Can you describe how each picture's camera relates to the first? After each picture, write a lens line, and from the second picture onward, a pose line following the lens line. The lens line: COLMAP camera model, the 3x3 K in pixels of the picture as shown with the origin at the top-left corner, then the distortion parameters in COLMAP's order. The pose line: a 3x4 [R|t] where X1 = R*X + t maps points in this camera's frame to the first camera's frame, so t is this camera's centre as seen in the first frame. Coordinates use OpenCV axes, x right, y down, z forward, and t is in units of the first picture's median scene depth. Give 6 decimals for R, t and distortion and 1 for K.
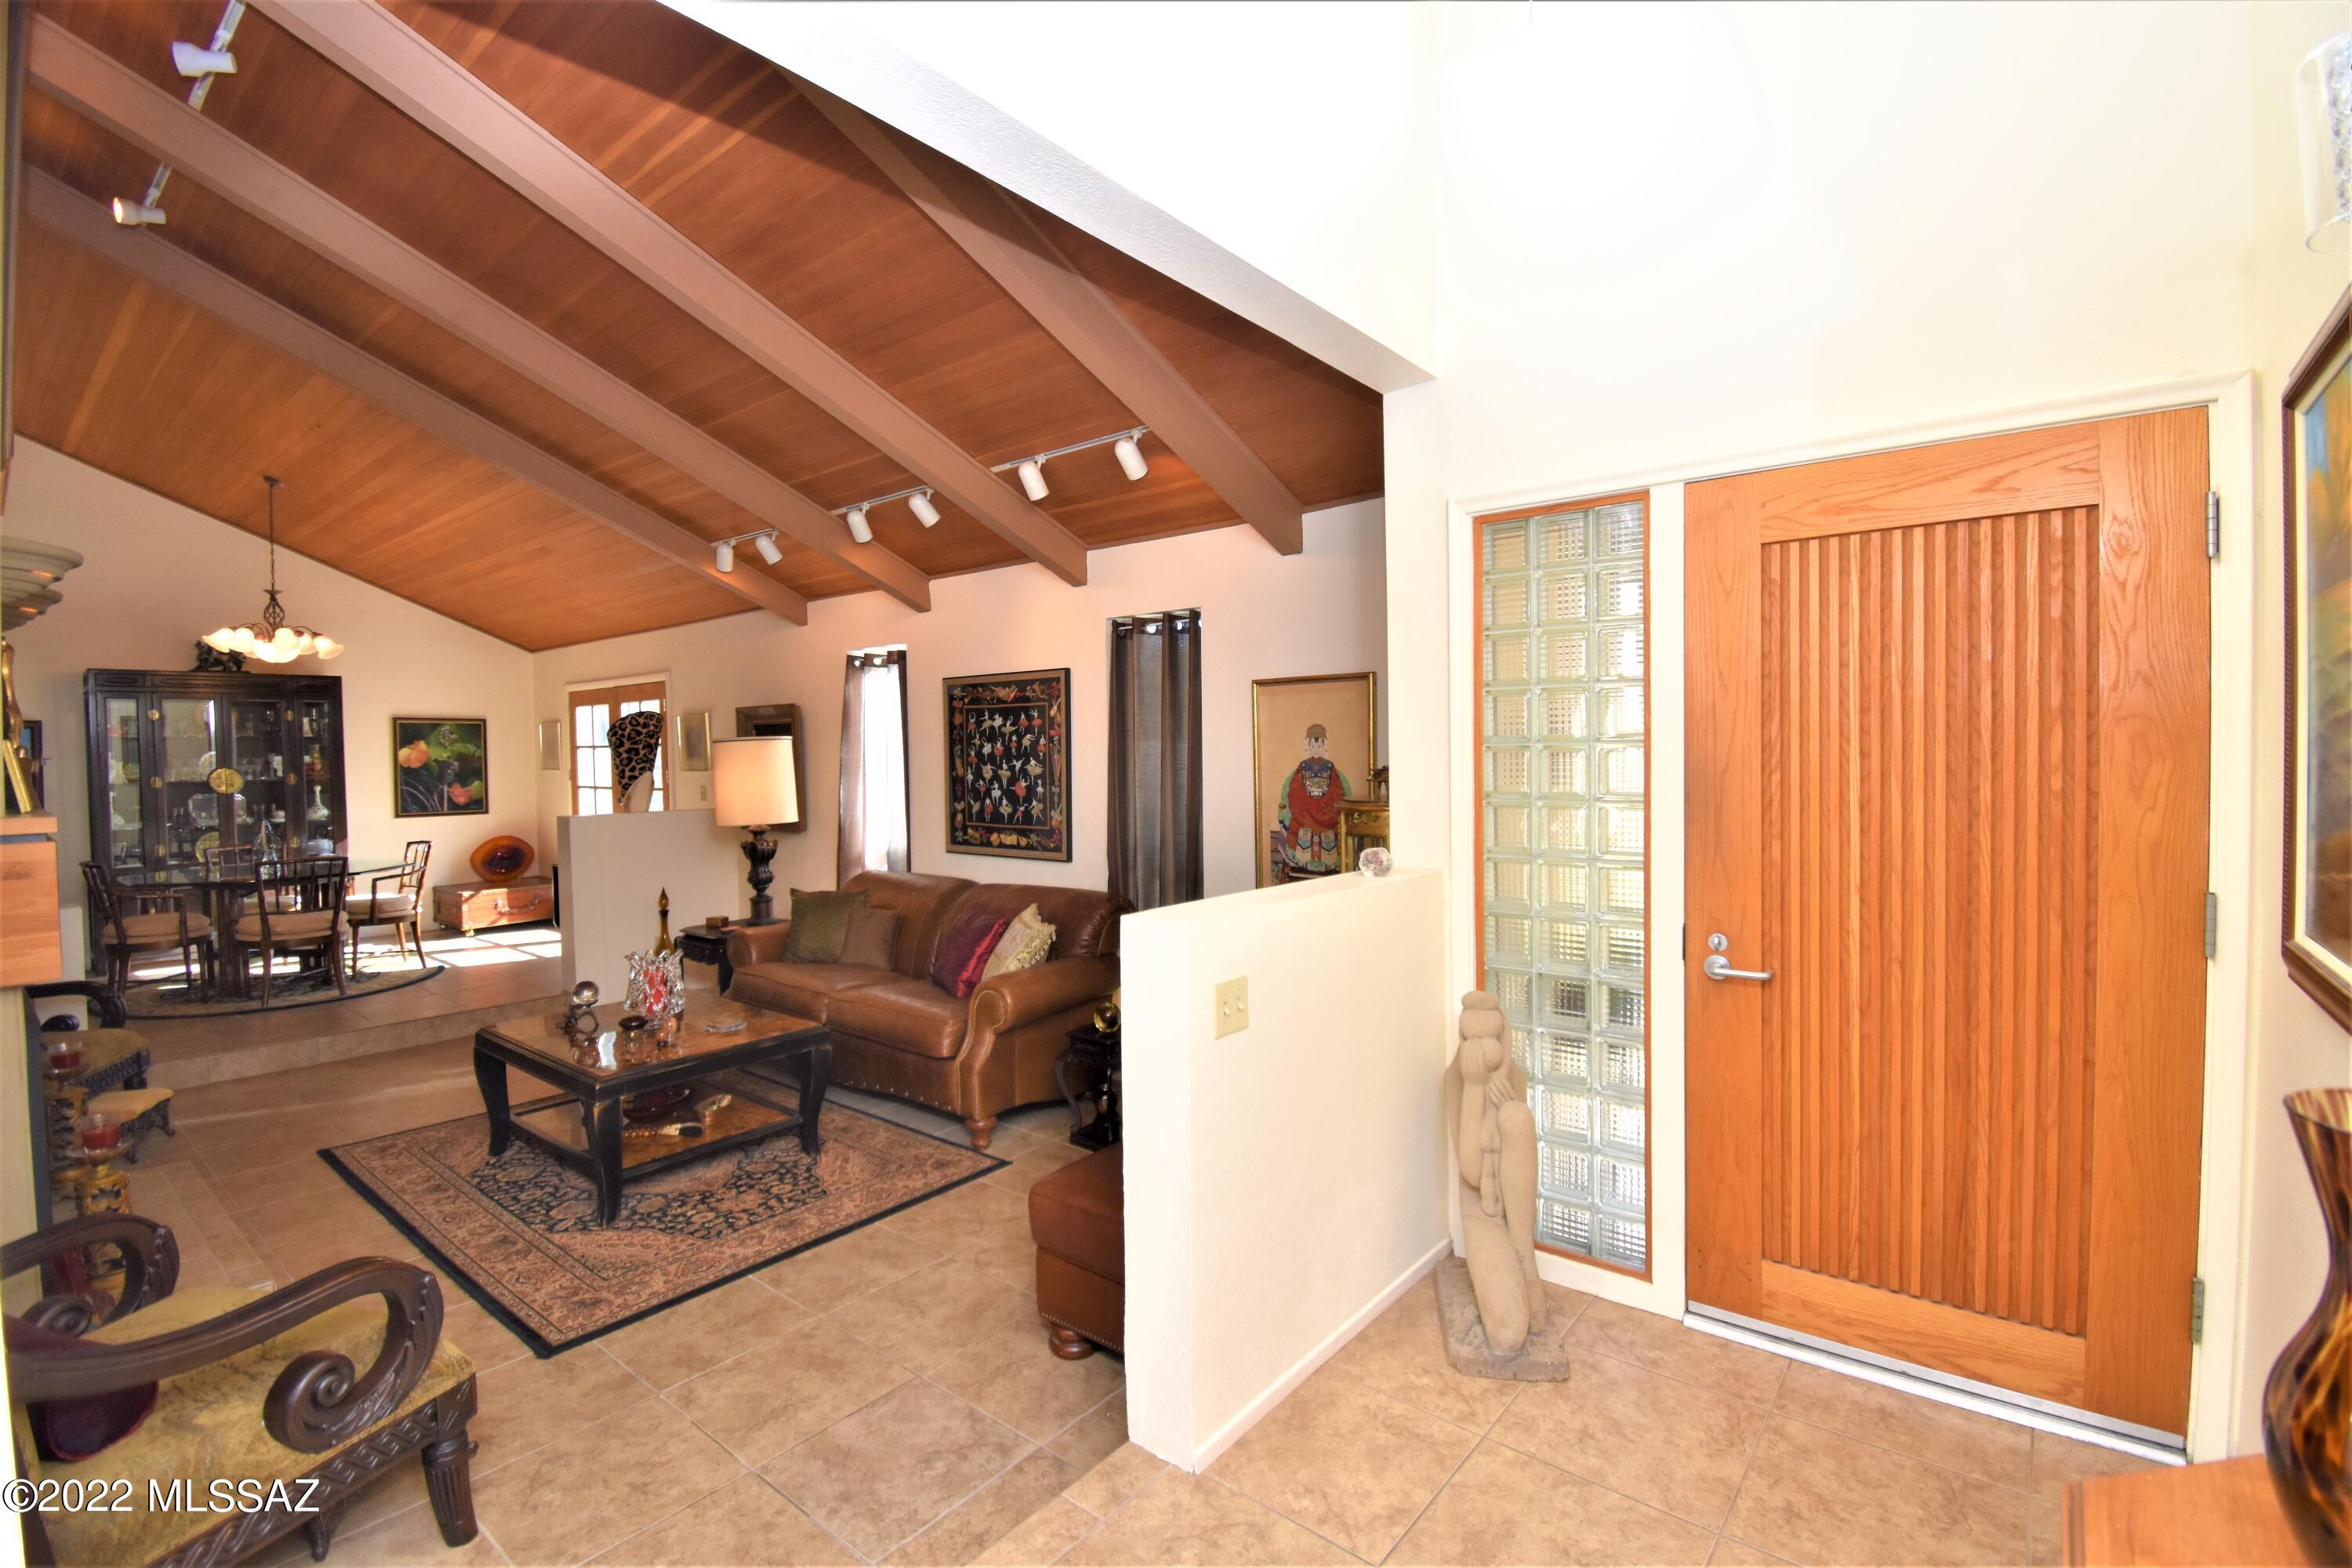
lens RADIAL K [[1044.3, 0, 1190.3], [0, 1044.3, 752.1], [0, 0, 1]] dist [0.002171, -0.014746]
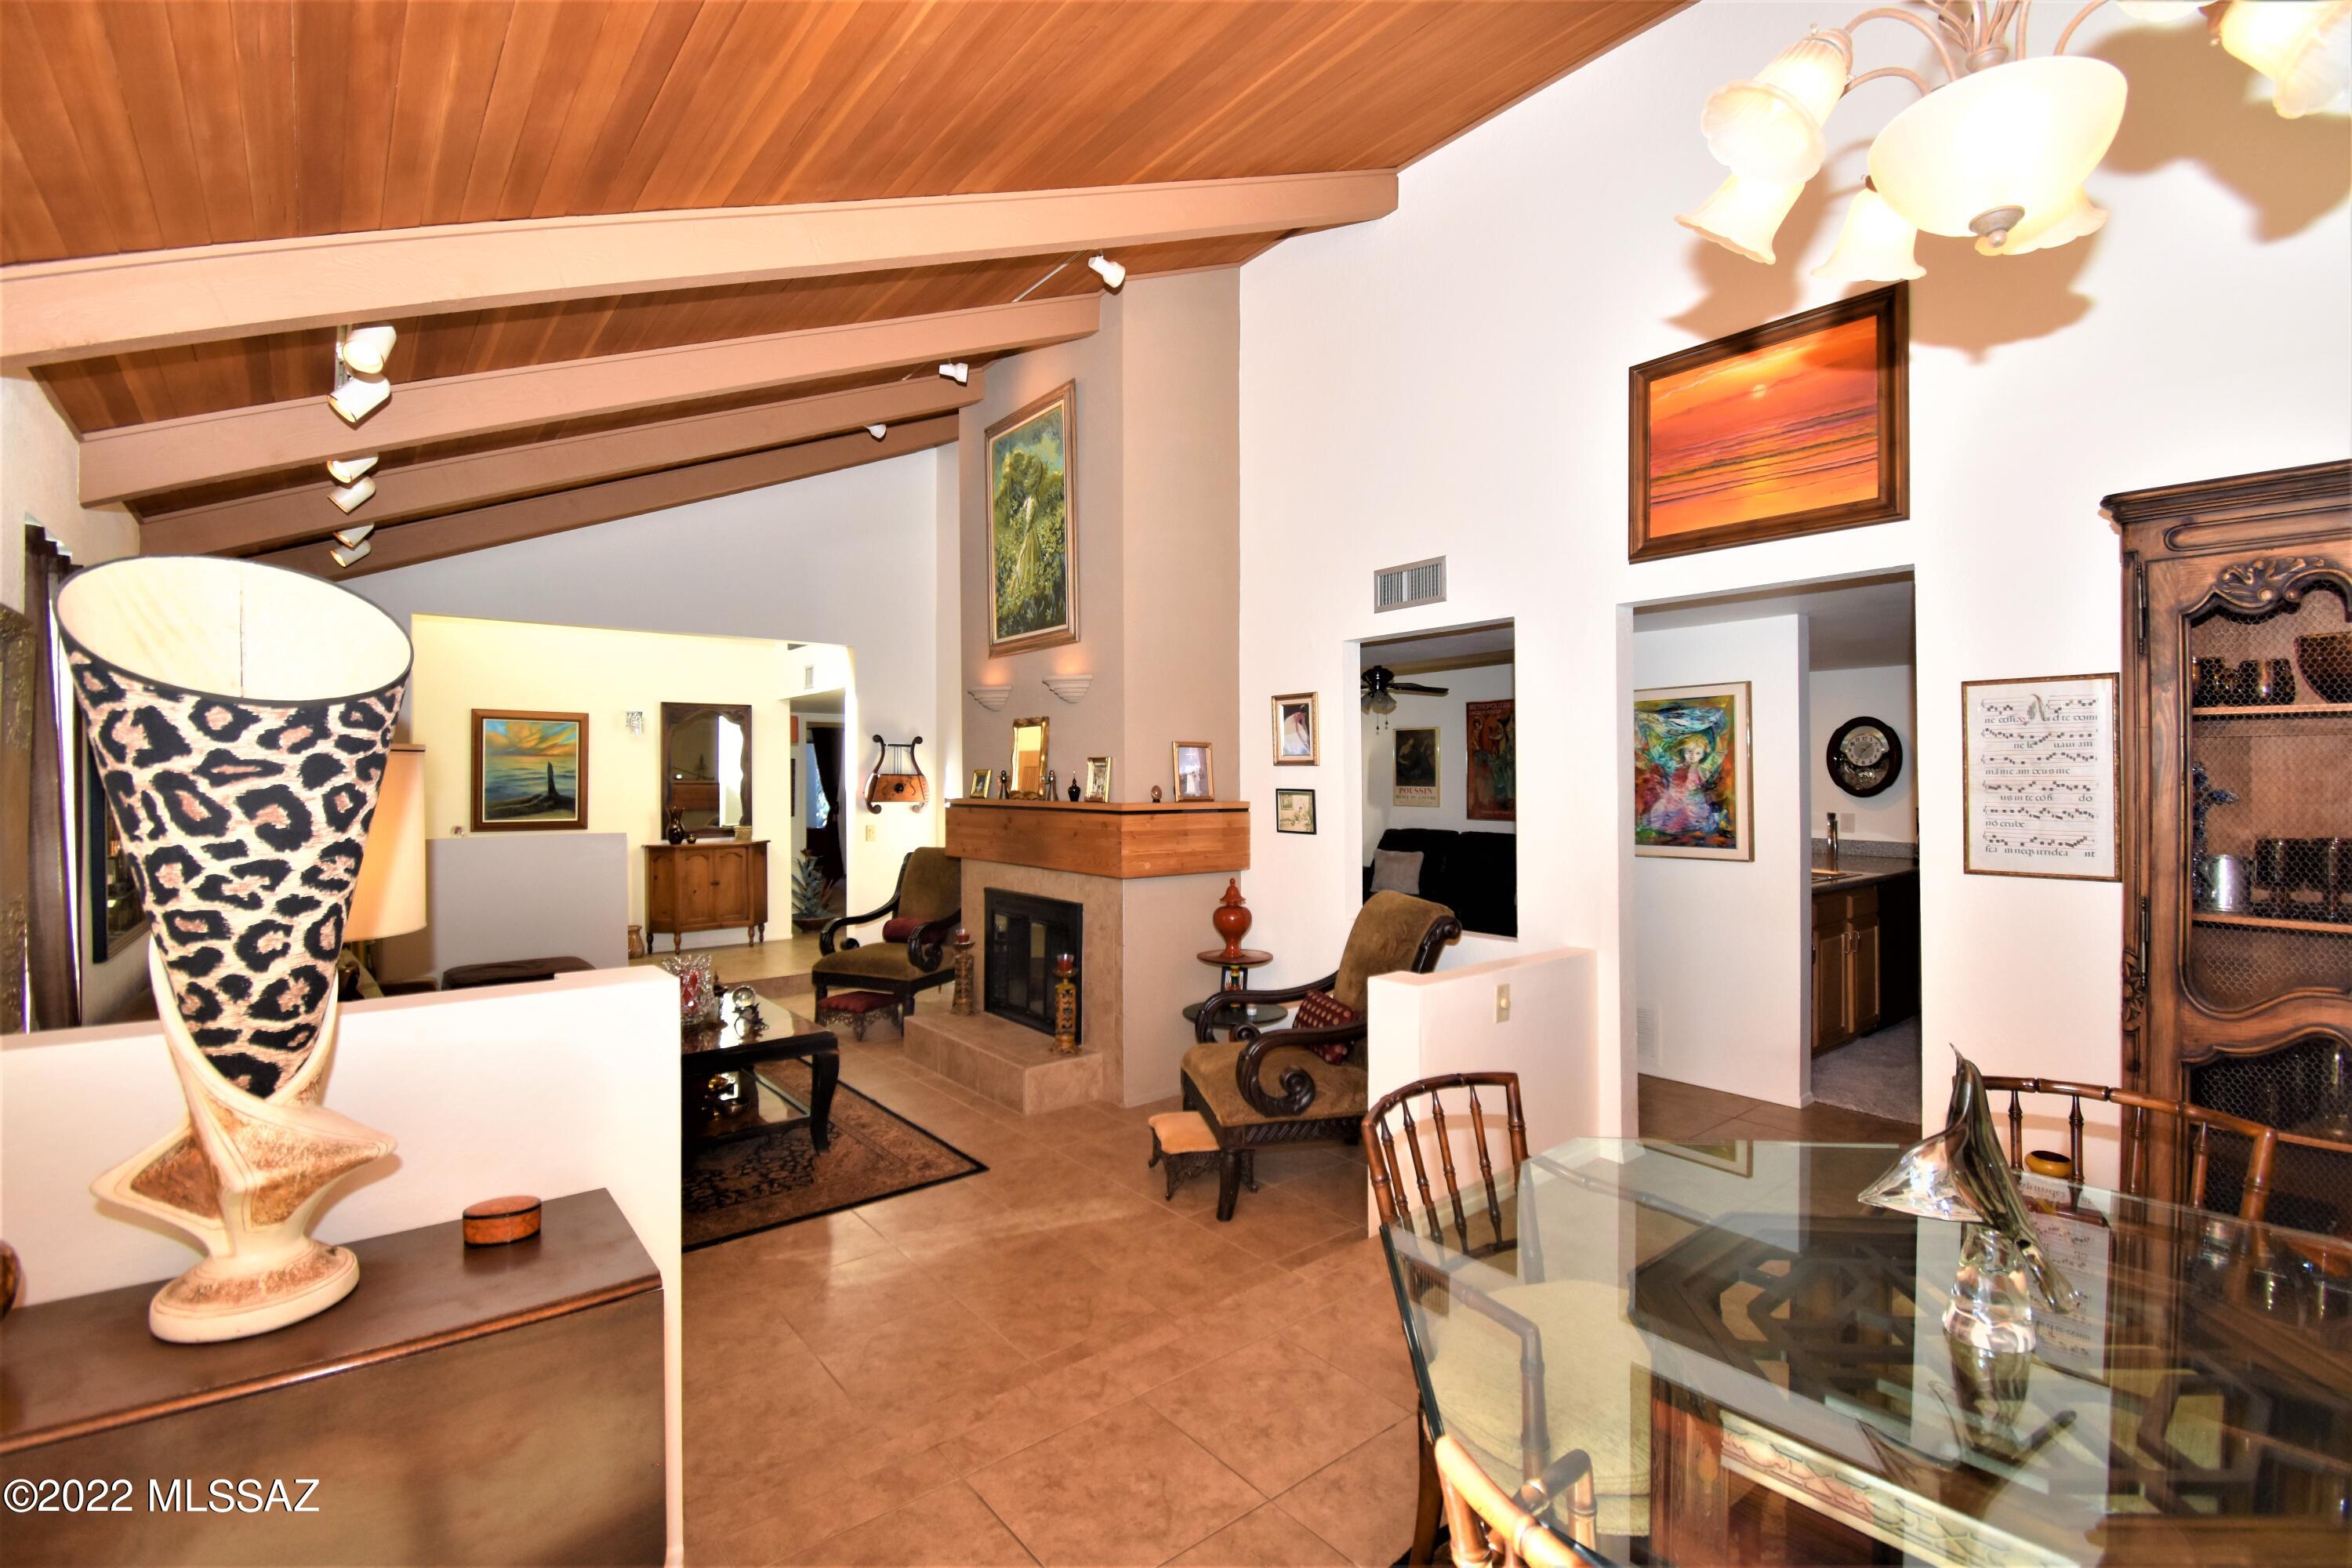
lens RADIAL K [[1035.6, 0, 1179.9], [0, 1035.6, 774.1], [0, 0, 1]] dist [0.016978, -0.024742]
pose [[-0.975186, 0.019174, 0.220554, -0.964943], [0.018261, 0.999814, -0.006174, 0.011065], [-0.220632, -0.001993, -0.975355, 1.492571]]
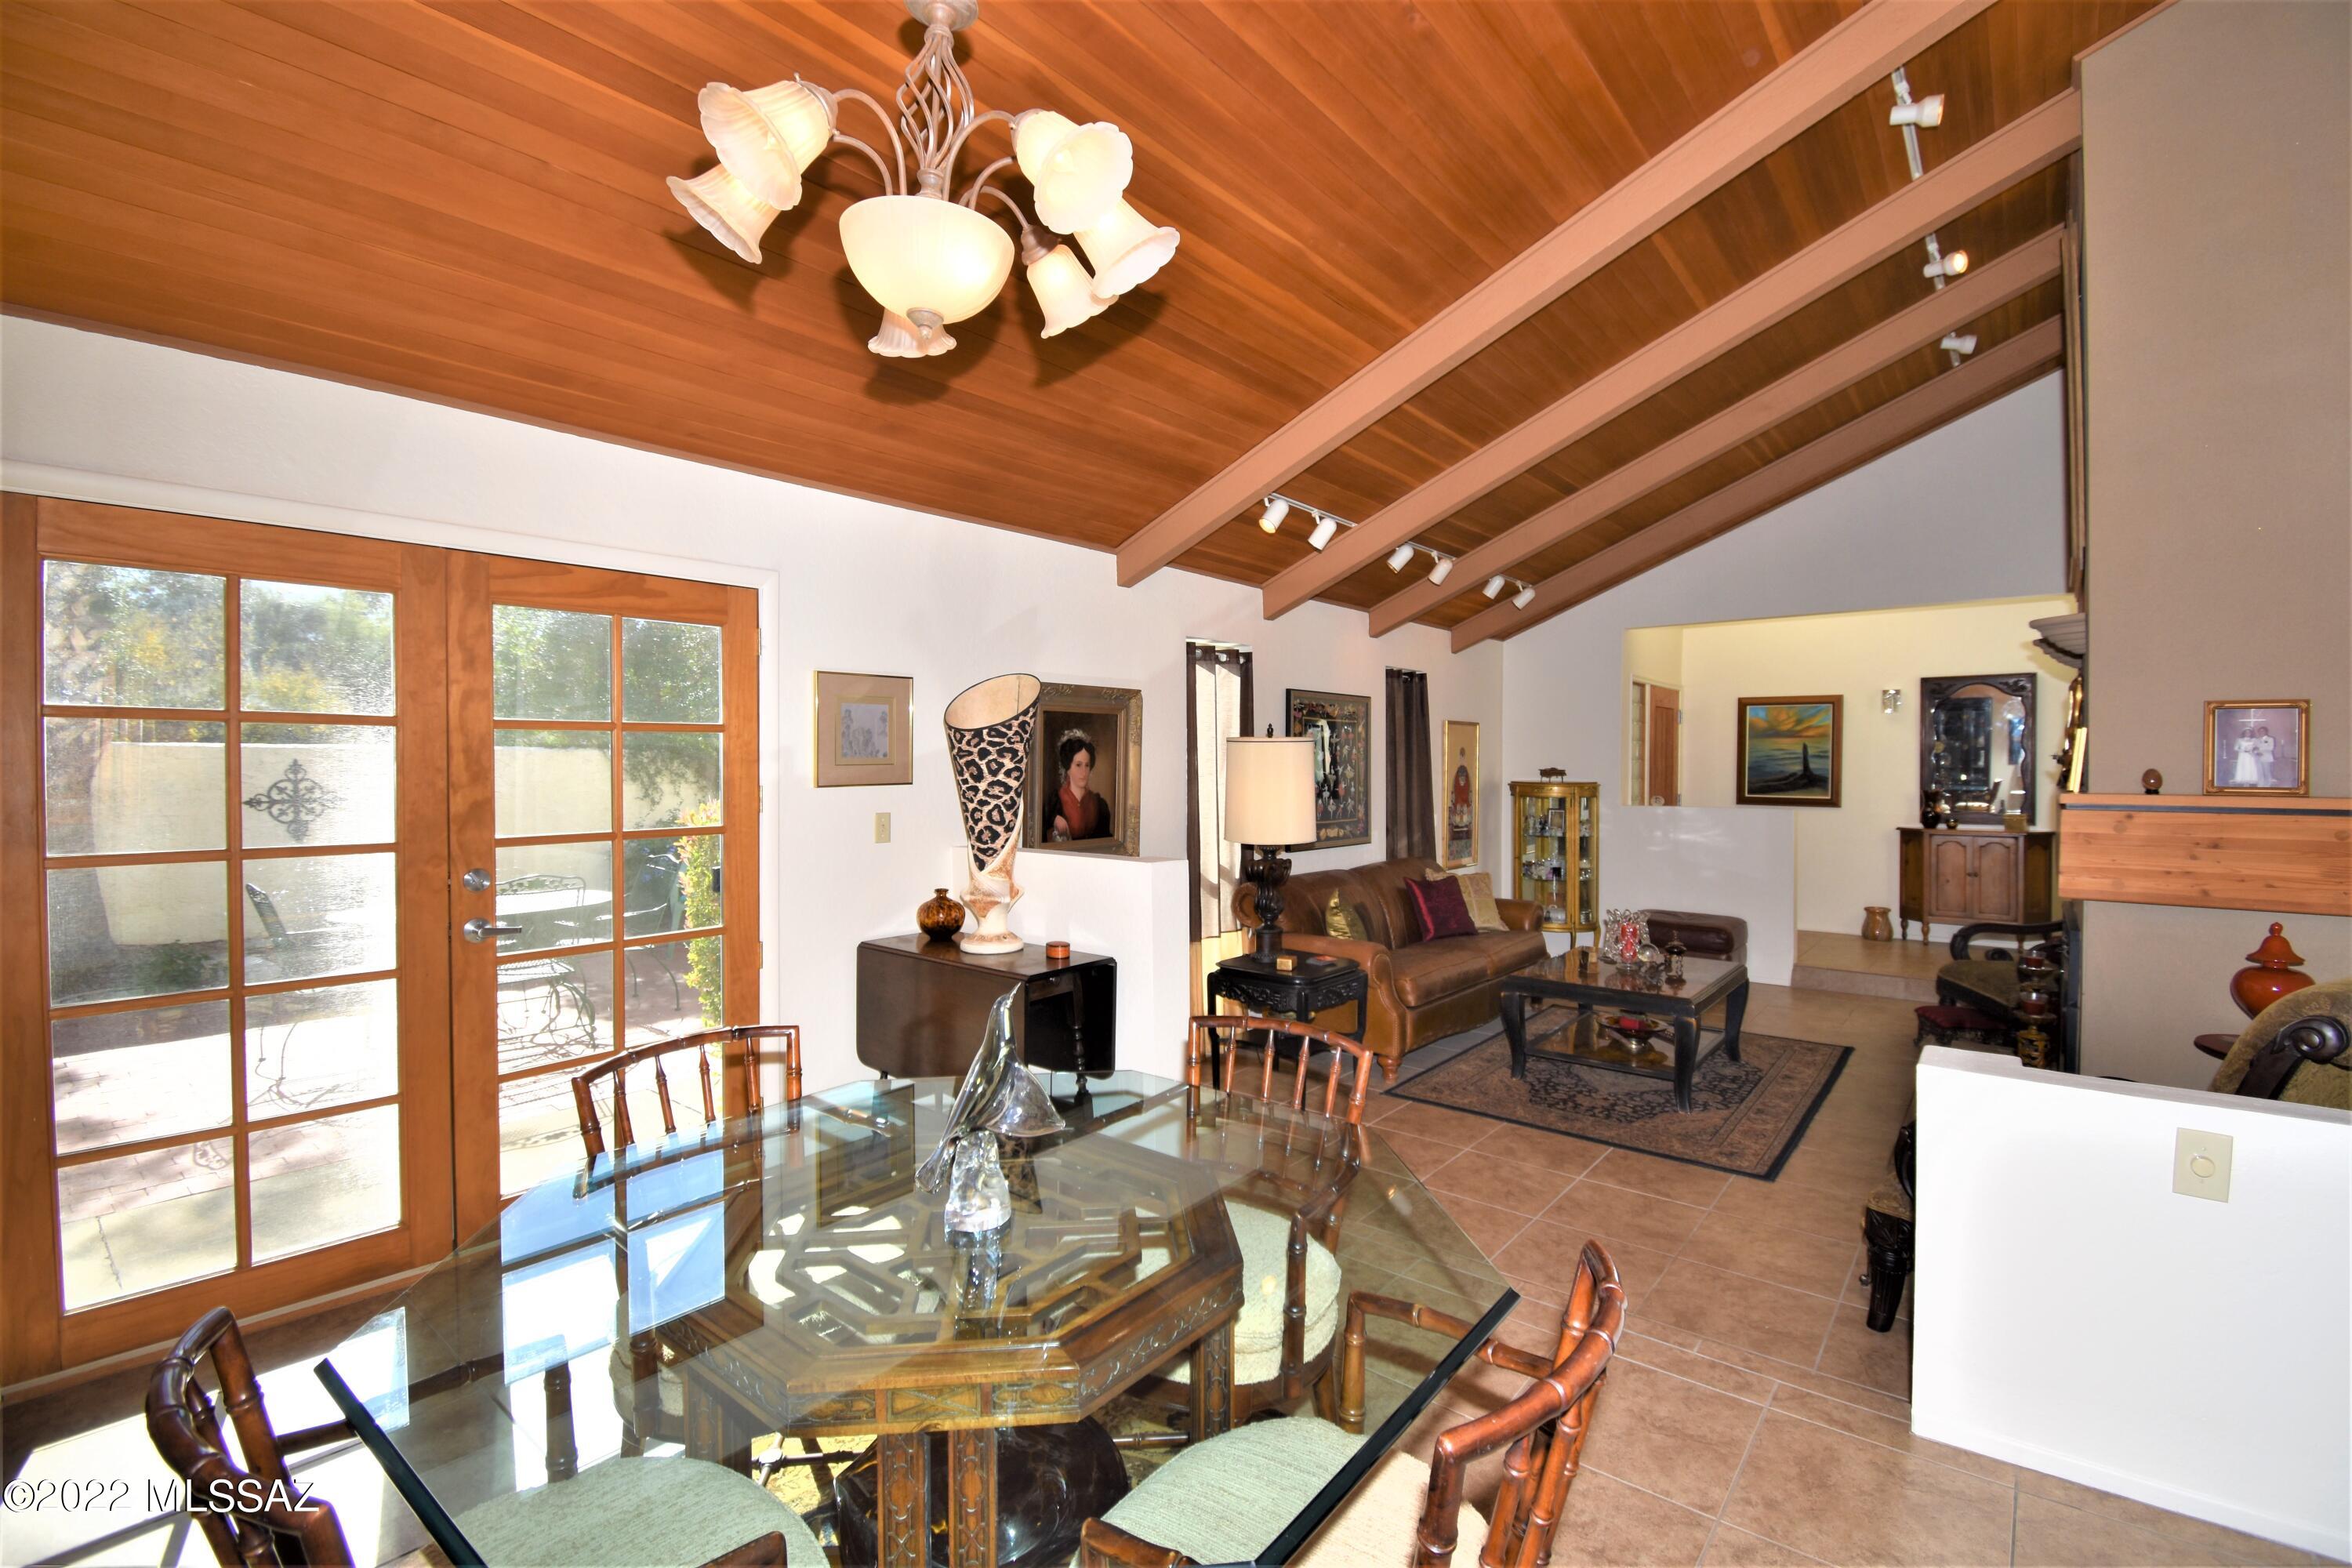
lens RADIAL K [[1035.6, 0, 1179.9], [0, 1035.6, 774.1], [0, 0, 1]] dist [0.016978, -0.024742]
pose [[0.022071, 0.002657, 0.999753, -1.374182], [0.000497, 0.999996, -0.002668, 0.019850], [-0.999756, 0.000556, 0.022069, 1.160027]]
